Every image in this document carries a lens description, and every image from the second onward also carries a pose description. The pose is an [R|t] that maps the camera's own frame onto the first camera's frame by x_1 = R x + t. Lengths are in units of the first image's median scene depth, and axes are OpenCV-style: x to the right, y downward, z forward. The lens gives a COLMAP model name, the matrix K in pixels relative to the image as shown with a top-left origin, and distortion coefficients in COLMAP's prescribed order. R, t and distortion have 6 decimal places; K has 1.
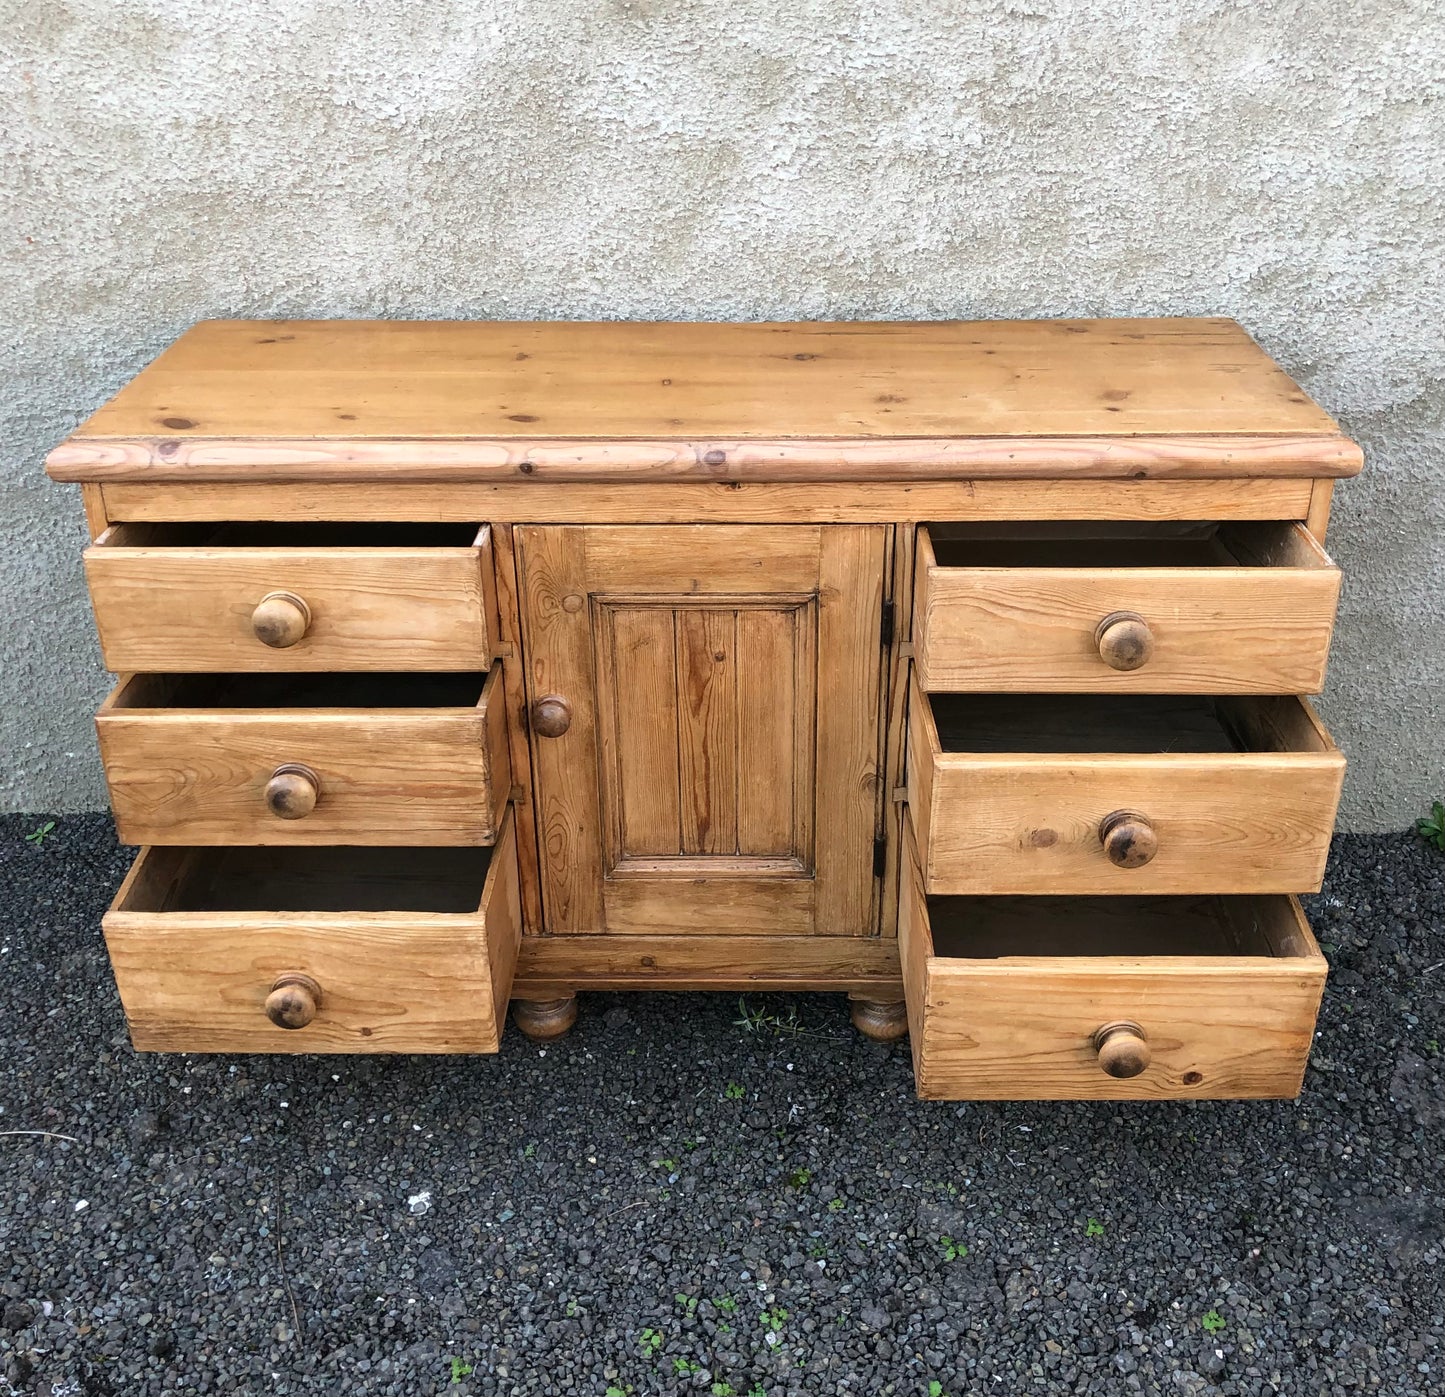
lens RADIAL K [[1617.7, 0, 730.9], [0, 1617.7, 663.5], [0, 0, 1]] dist [0.045844, -0.107061]
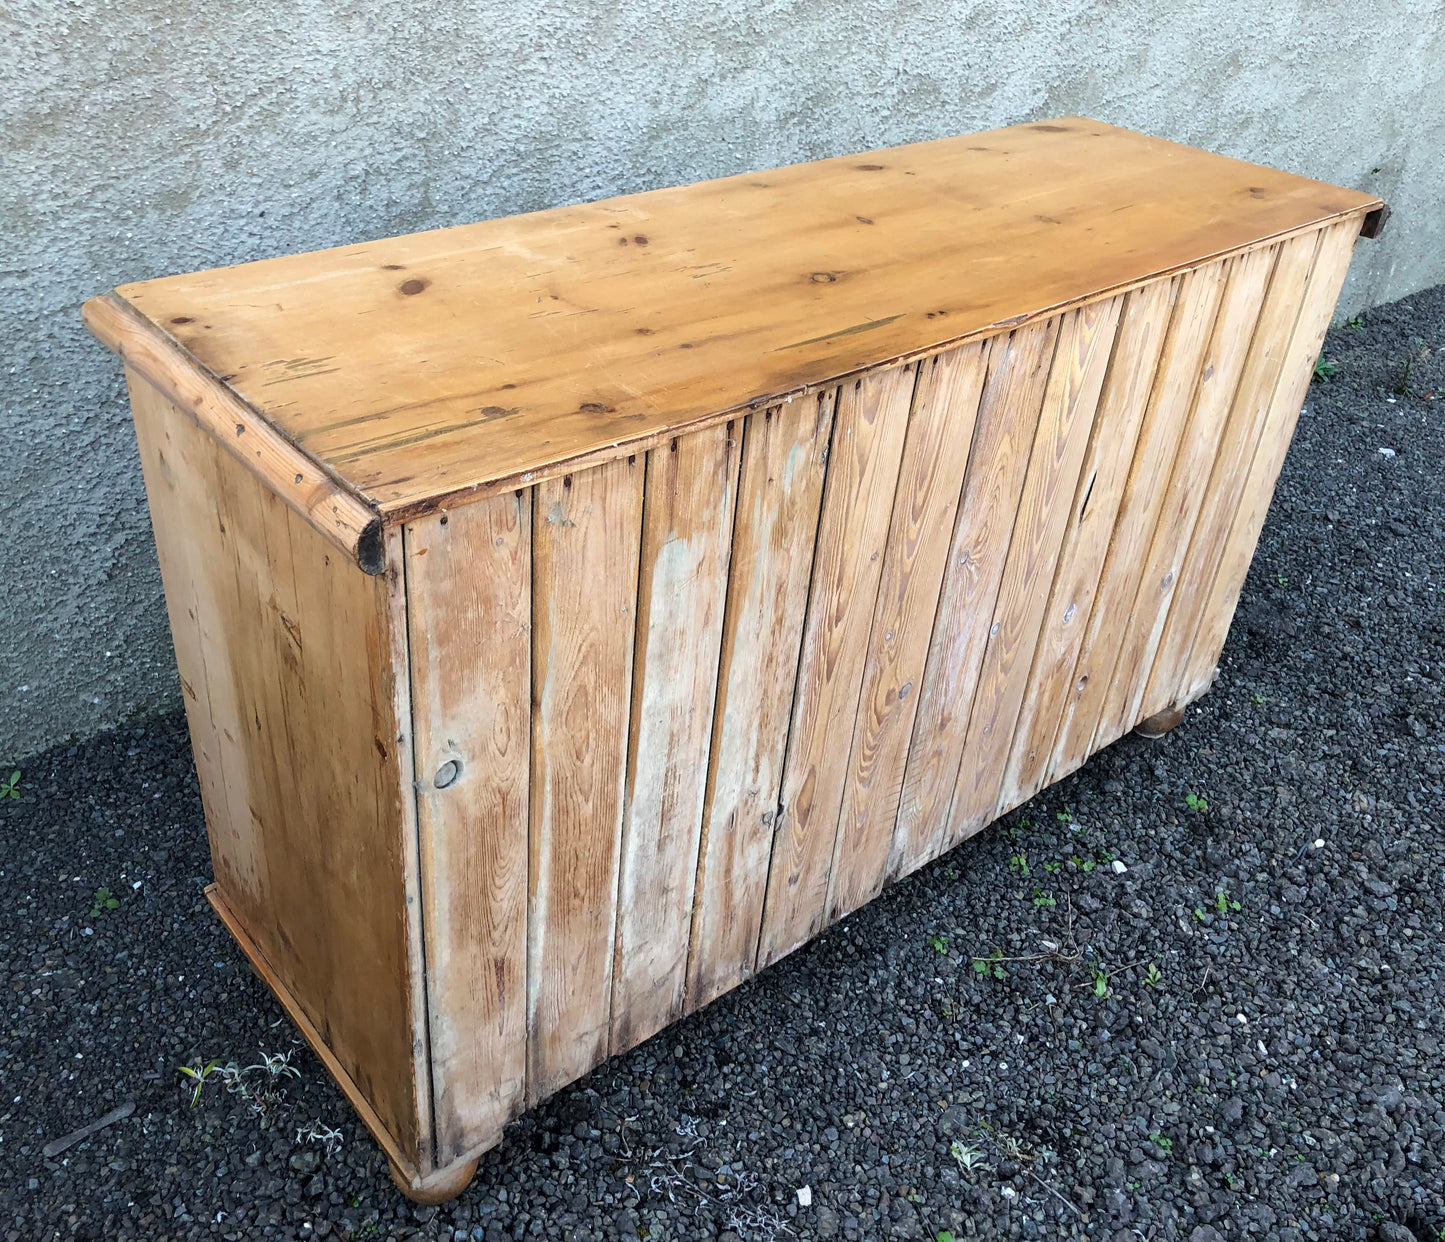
lens RADIAL K [[1374.3, 0, 730.8], [0, 1374.3, 598.4], [0, 0, 1]] dist [0.002566, 0.038201]
pose [[0.767071, -0.299350, 0.567443, -0.638712], [0.266353, 0.953237, 0.142815, 0.006355], [-0.583660, 0.041591, 0.810933, 0.213400]]
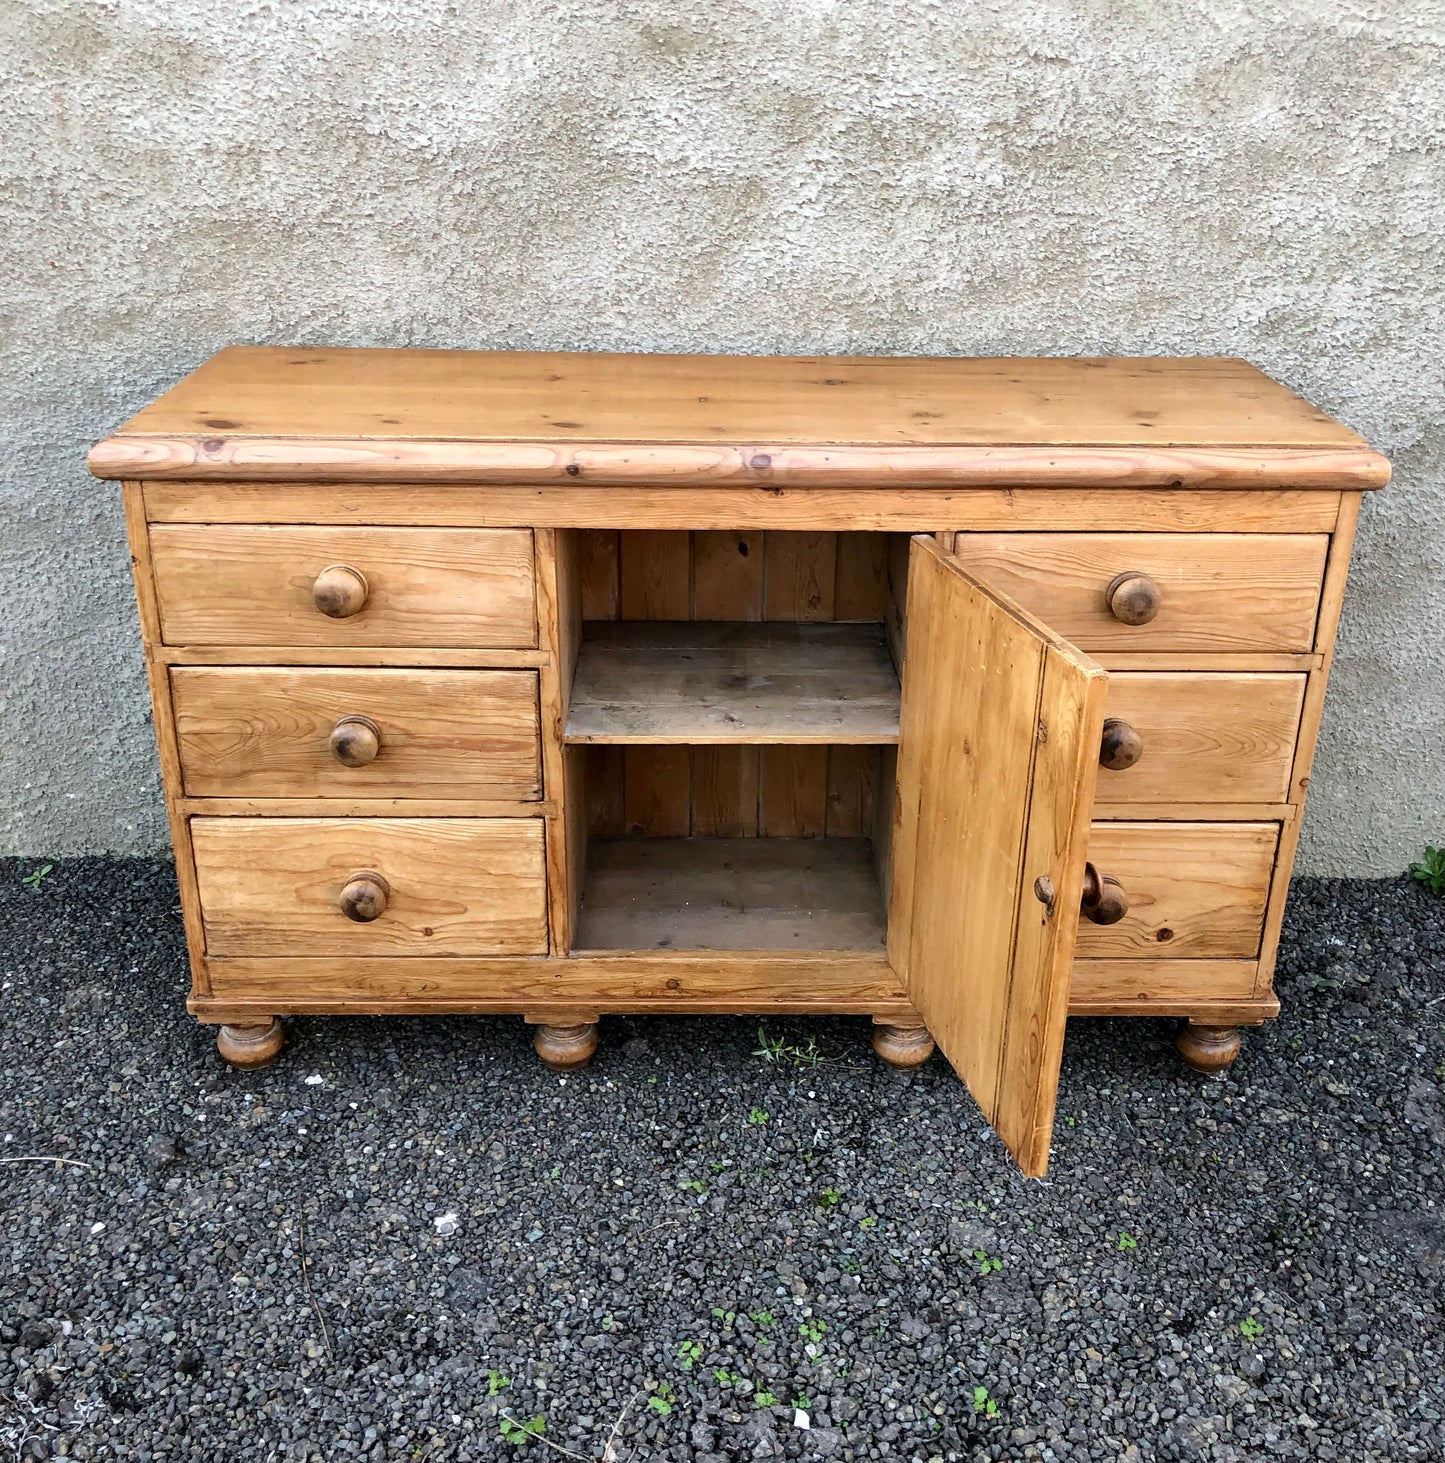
lens RADIAL K [[1592.6, 0, 735.7], [0, 1592.6, 731.6], [0, 0, 1]] dist [0.051156, -0.133702]
pose [[0.999048, 0.007057, 0.043060, -0.055182], [-0.005373, 0.999221, -0.039098, 0.065025], [-0.043303, 0.038830, 0.998307, 0.012319]]
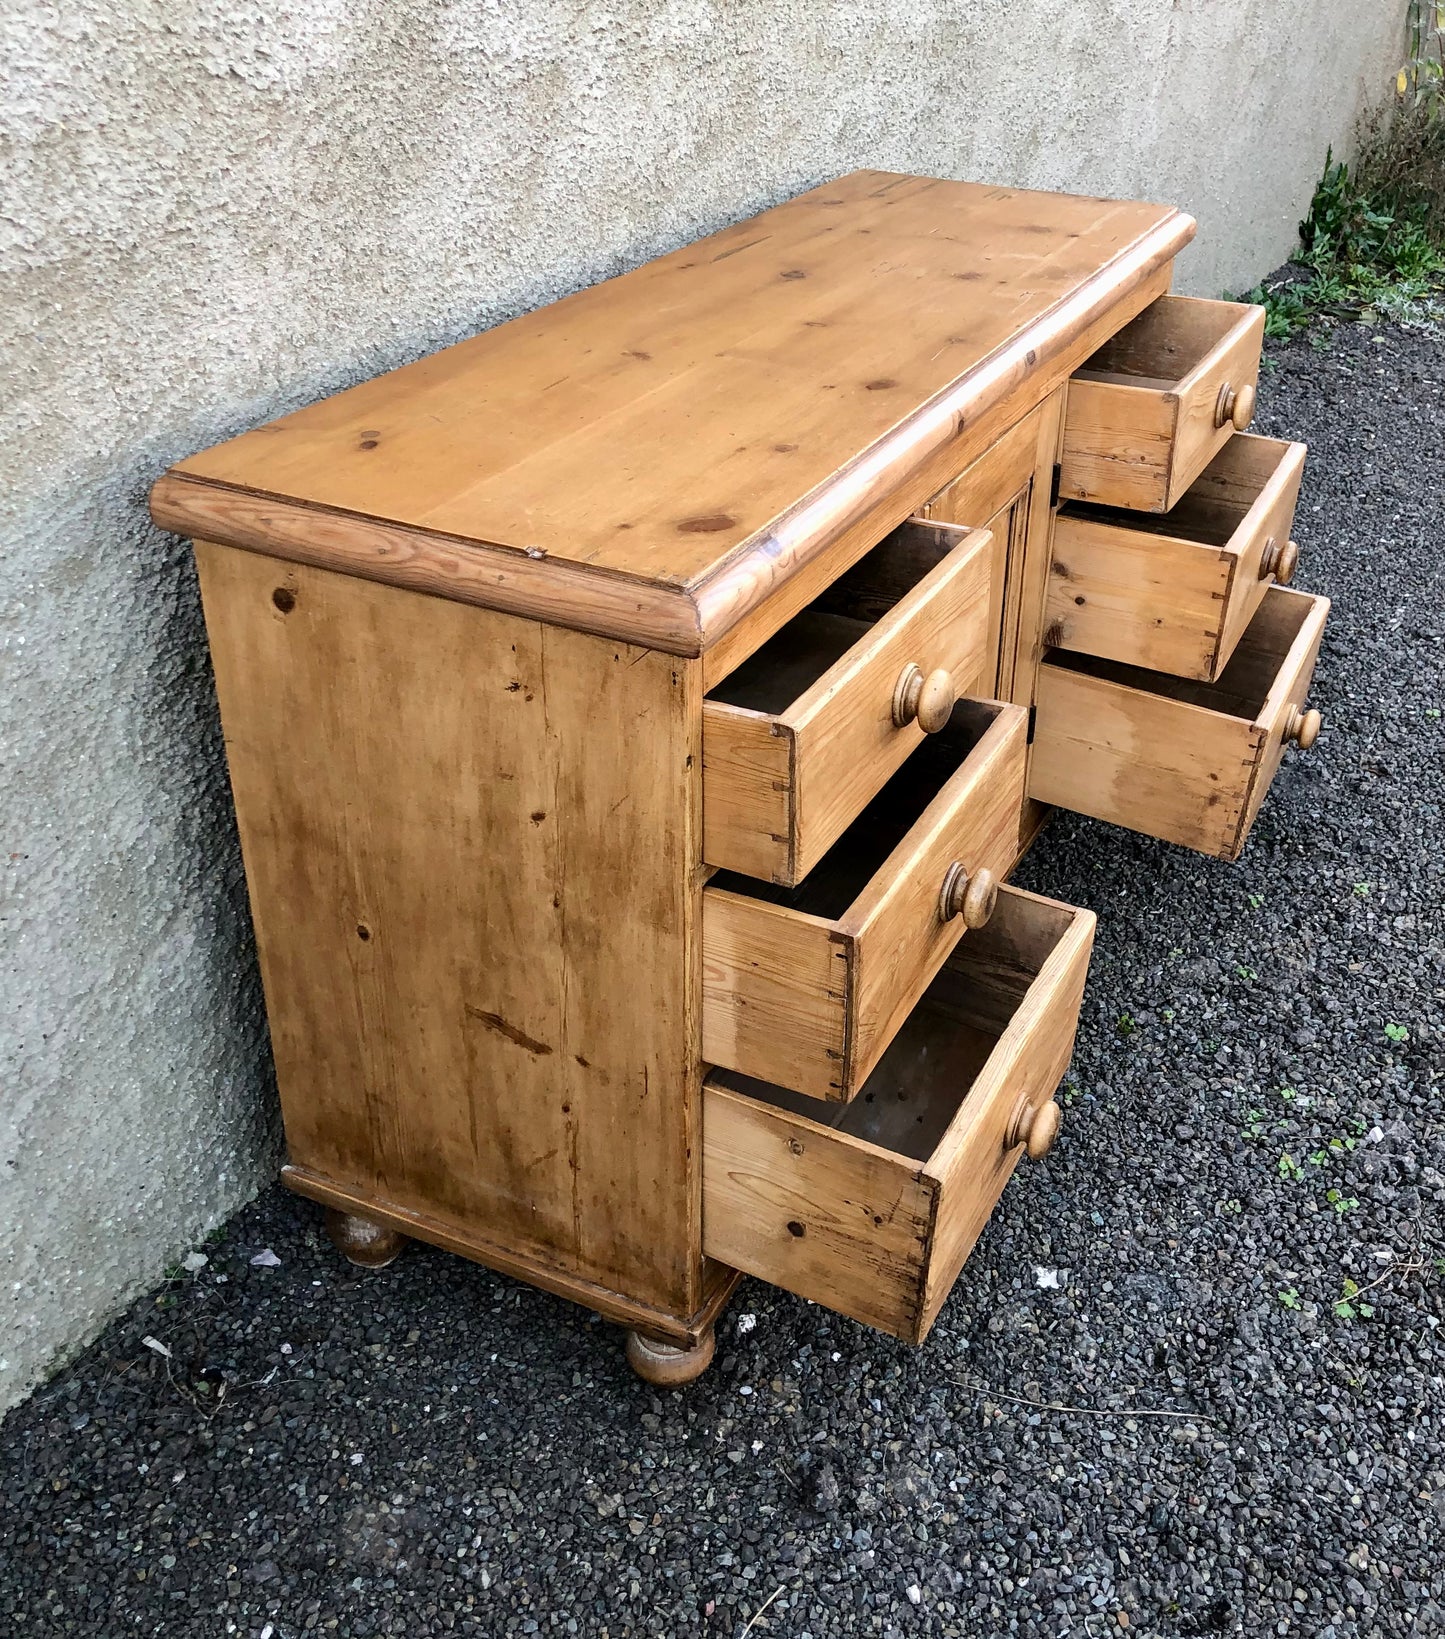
lens RADIAL K [[1777.3, 0, 825.5], [0, 1777.3, 735.9], [0, 0, 1]] dist [0.002310, 0.030136]
pose [[0.400449, -0.425865, 0.811344, -0.818553], [0.387527, 0.881066, 0.271193, -0.213512], [-0.830339, 0.205819, 0.517856, 0.498338]]
